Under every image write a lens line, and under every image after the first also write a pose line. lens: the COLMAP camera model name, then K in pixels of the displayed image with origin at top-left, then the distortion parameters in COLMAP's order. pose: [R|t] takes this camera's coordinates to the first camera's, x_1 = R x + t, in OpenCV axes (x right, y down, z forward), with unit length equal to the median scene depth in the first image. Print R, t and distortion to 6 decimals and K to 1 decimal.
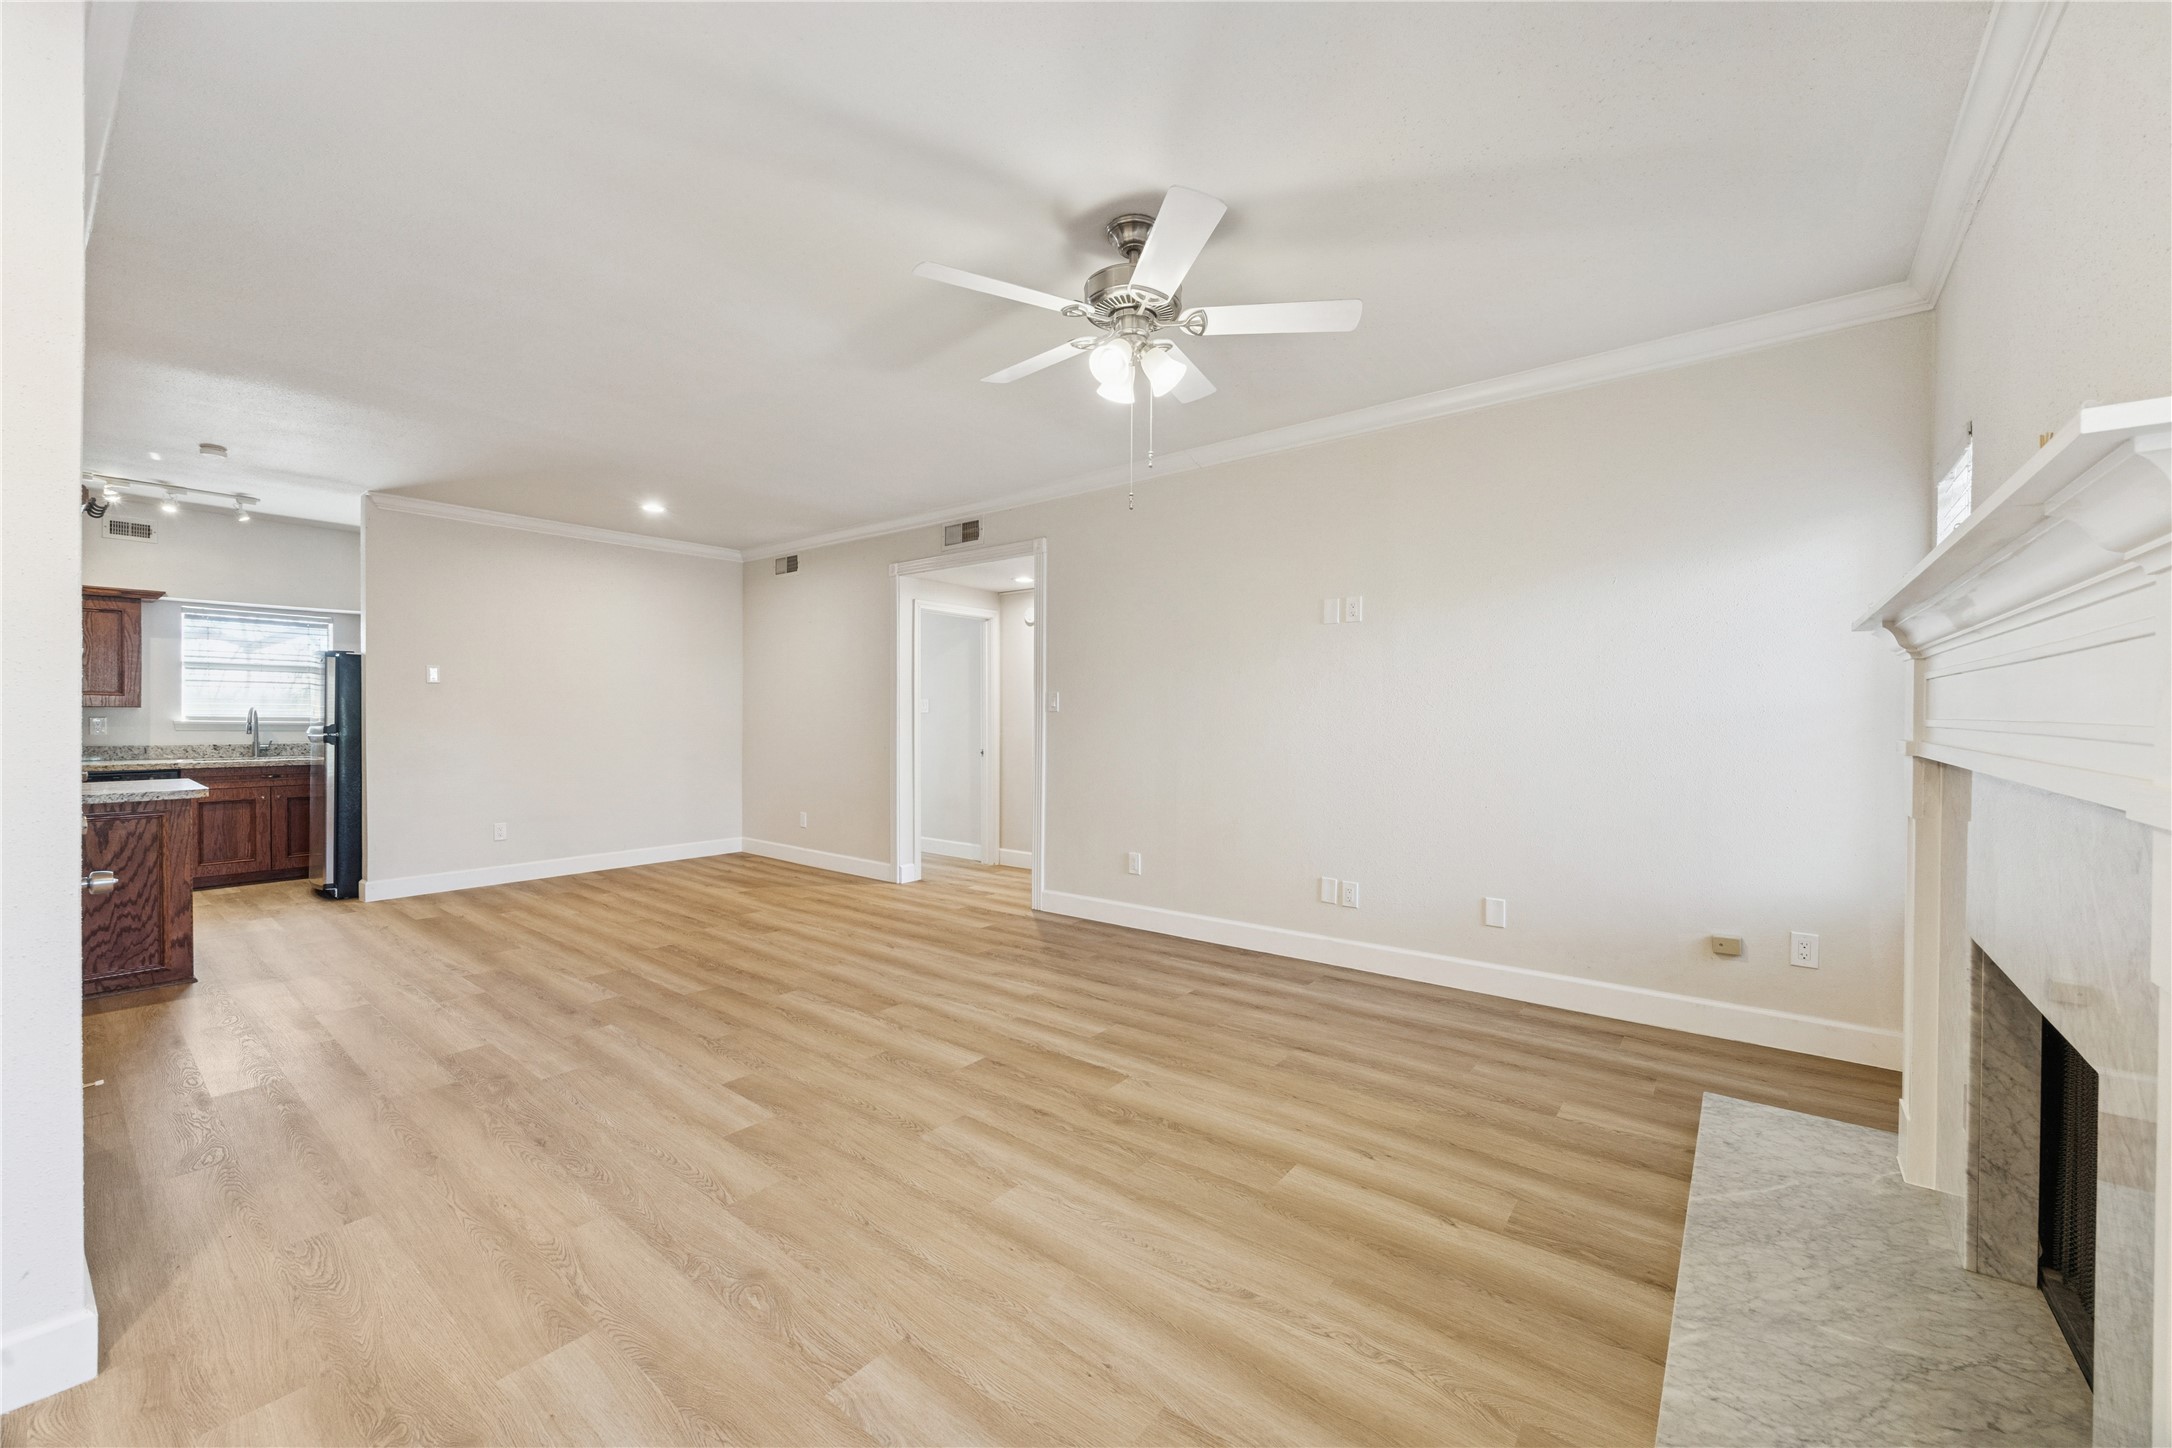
lens RADIAL K [[844.3, 0, 1086.4], [0, 844.3, 732.2], [0, 0, 1]] dist [0.000954, -0.000252]
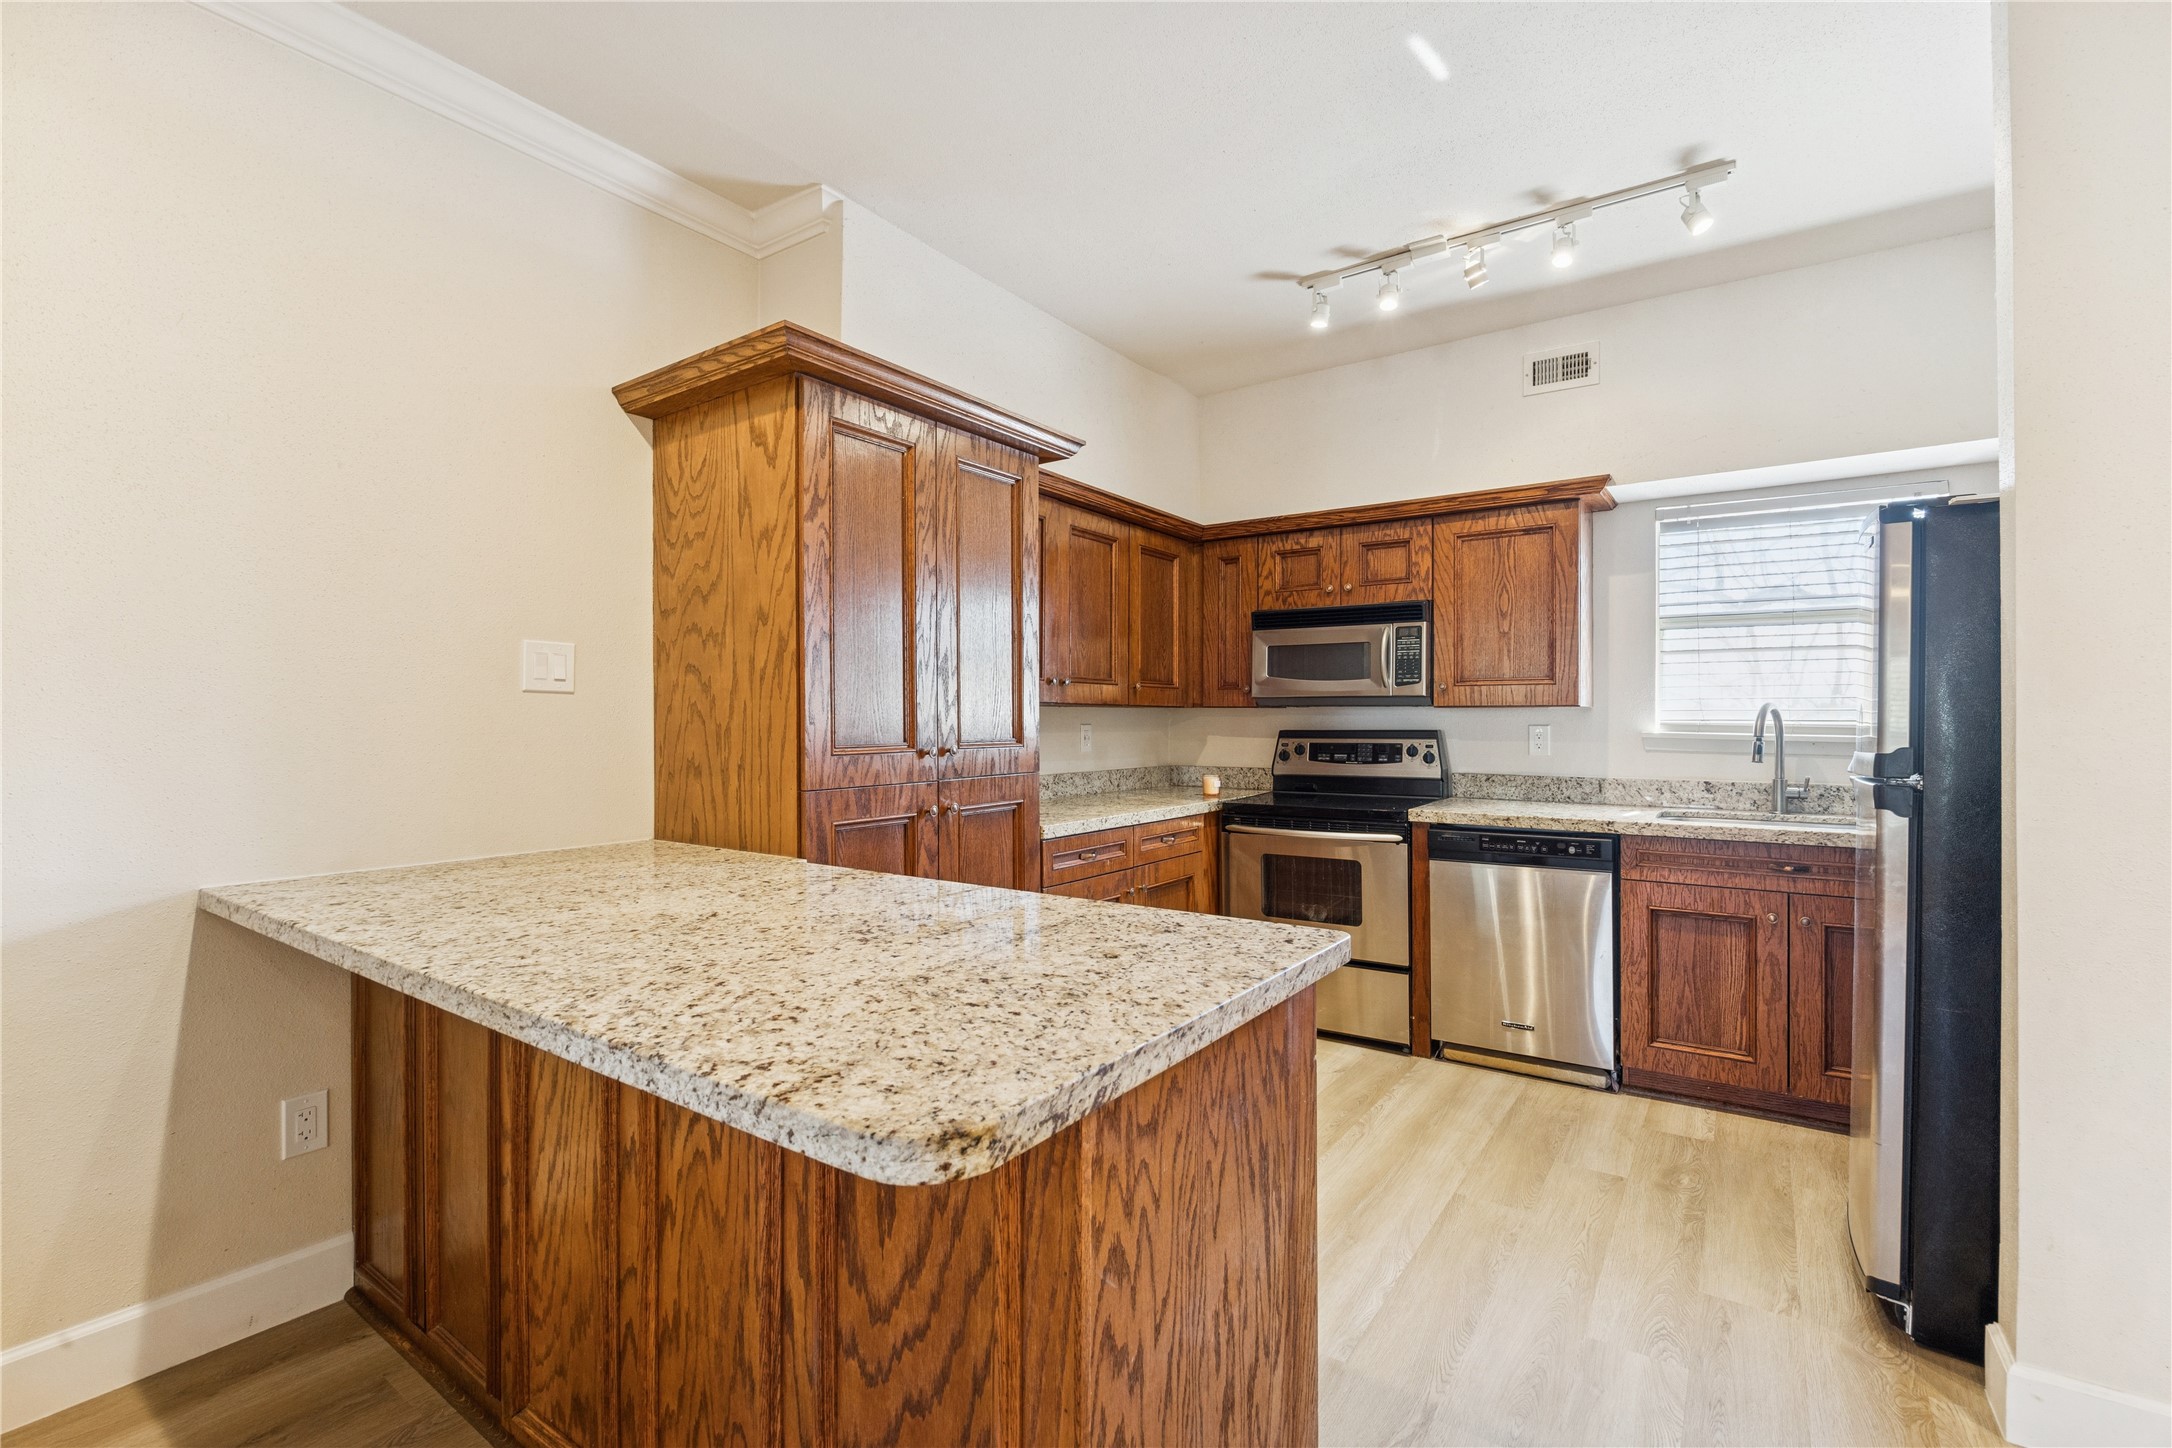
lens RADIAL K [[964.2, 0, 1087.0], [0, 964.2, 718.8], [0, 0, 1]] dist [-0.009361, 0.000111]
pose [[0.064562, -0.008280, -0.997879, -0.545887], [-0.014001, 0.999860, -0.009202, -0.011748], [0.997815, 0.014565, 0.064437, 0.658378]]
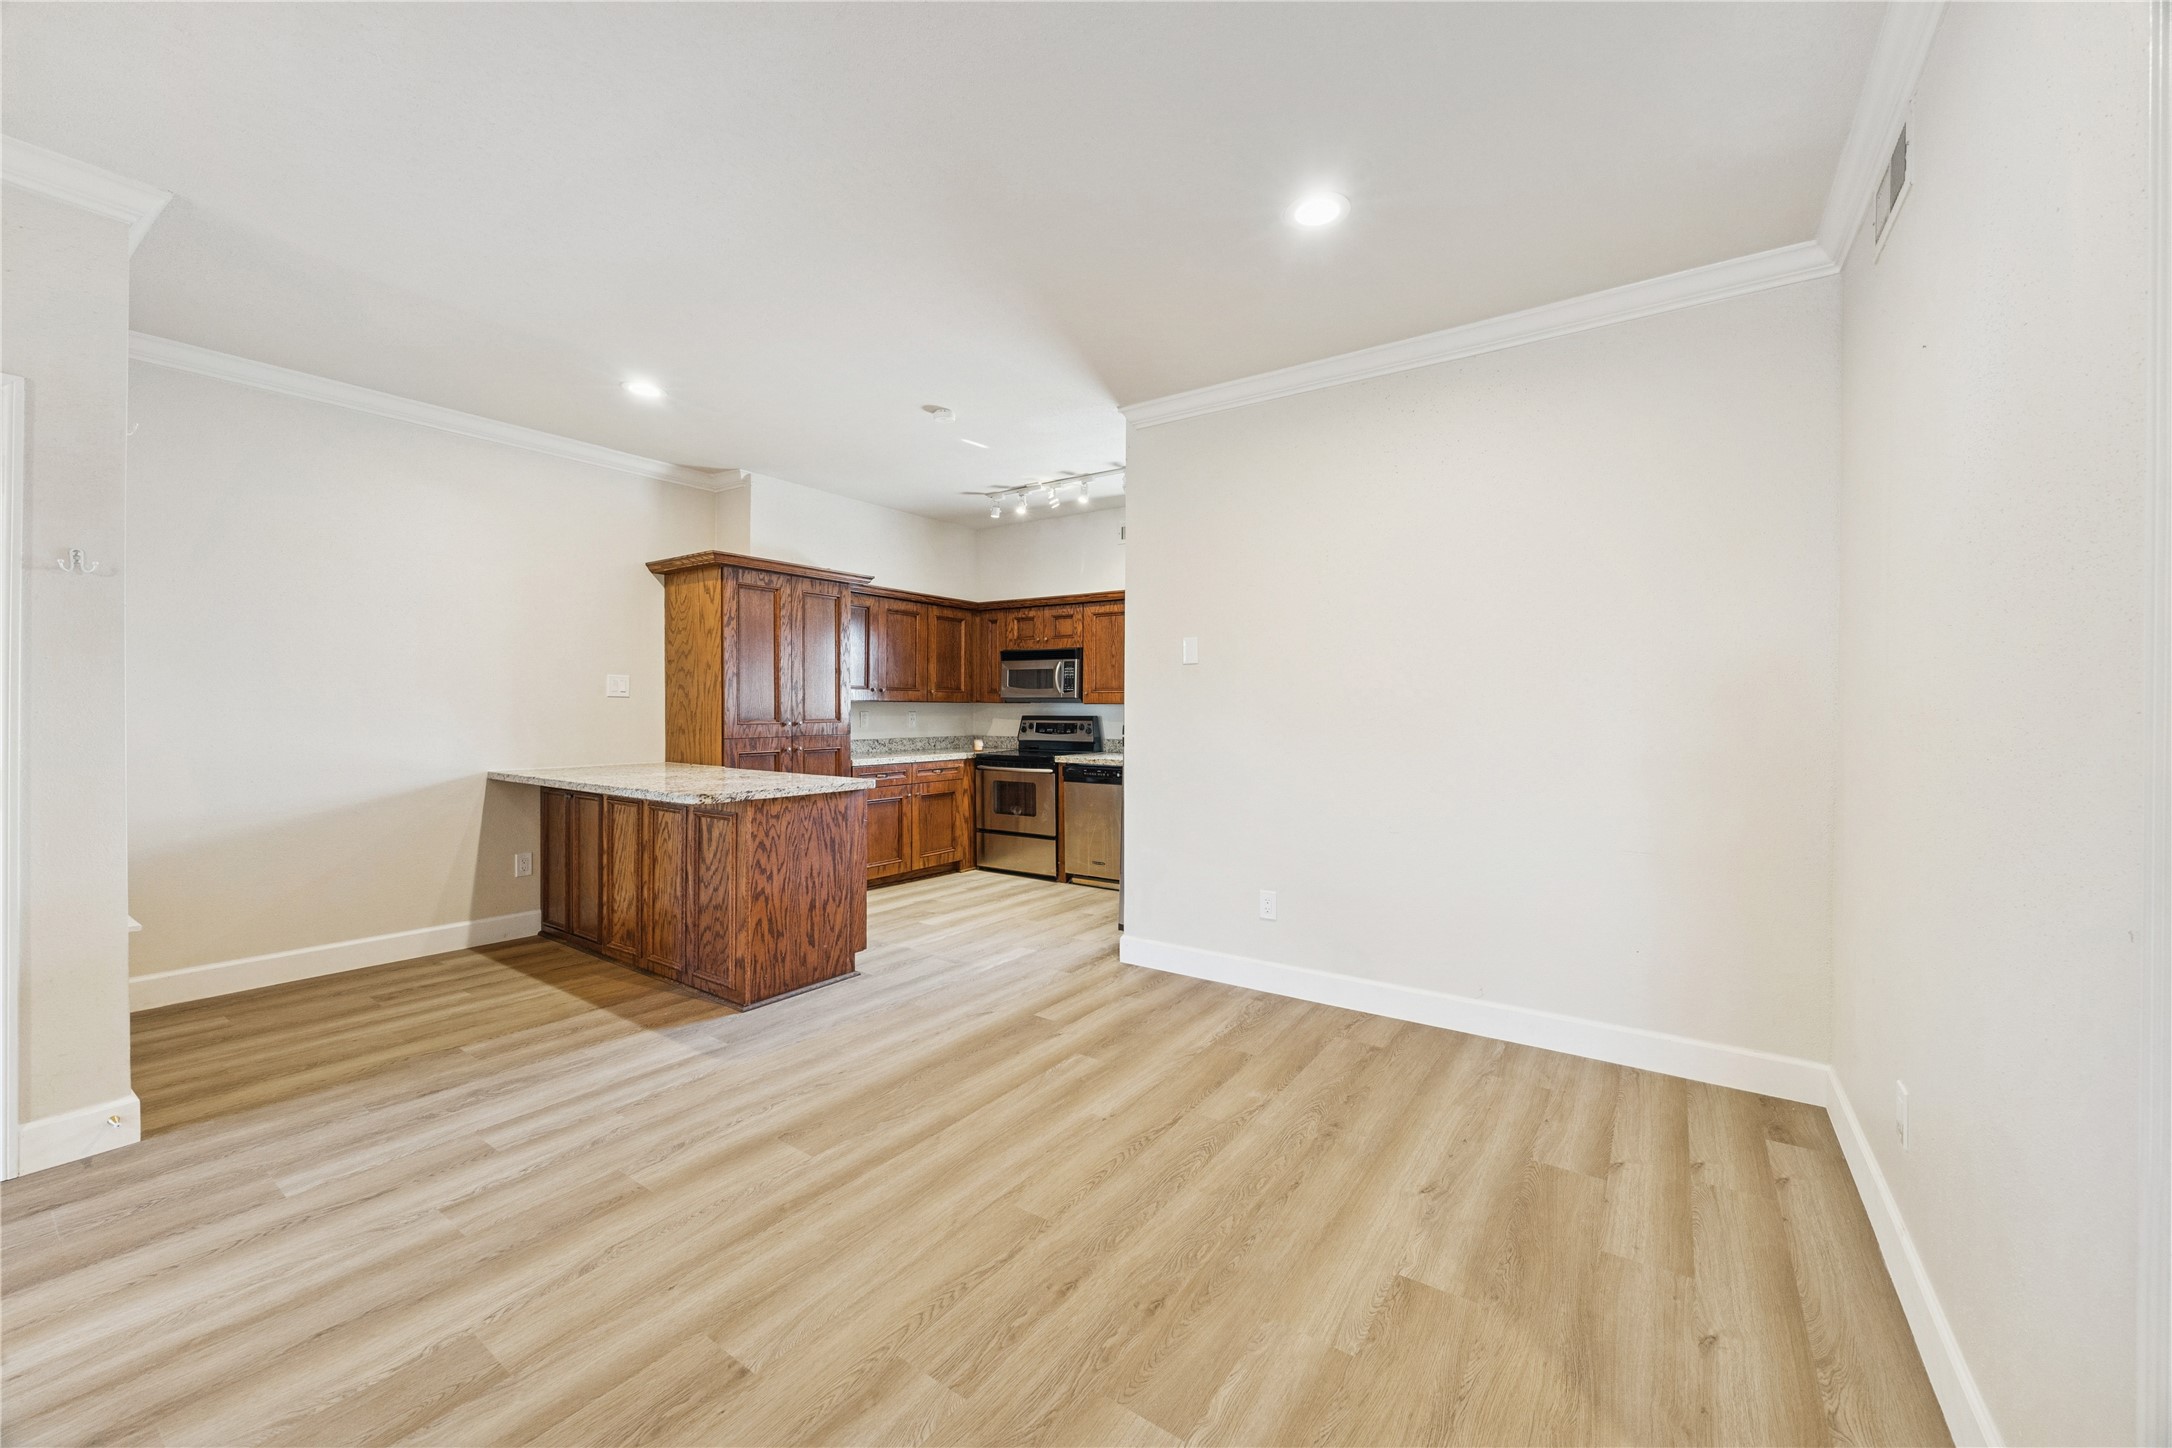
lens RADIAL K [[844.3, 0, 1083.9], [0, 844.3, 719.4], [0, 0, 1]] dist [0.000954, -0.000252]
pose [[0.062826, 0.007841, -0.997994, -0.105333], [-0.020500, 0.999768, 0.006564, -0.016216], [0.997814, 0.020046, 0.062972, 0.863667]]
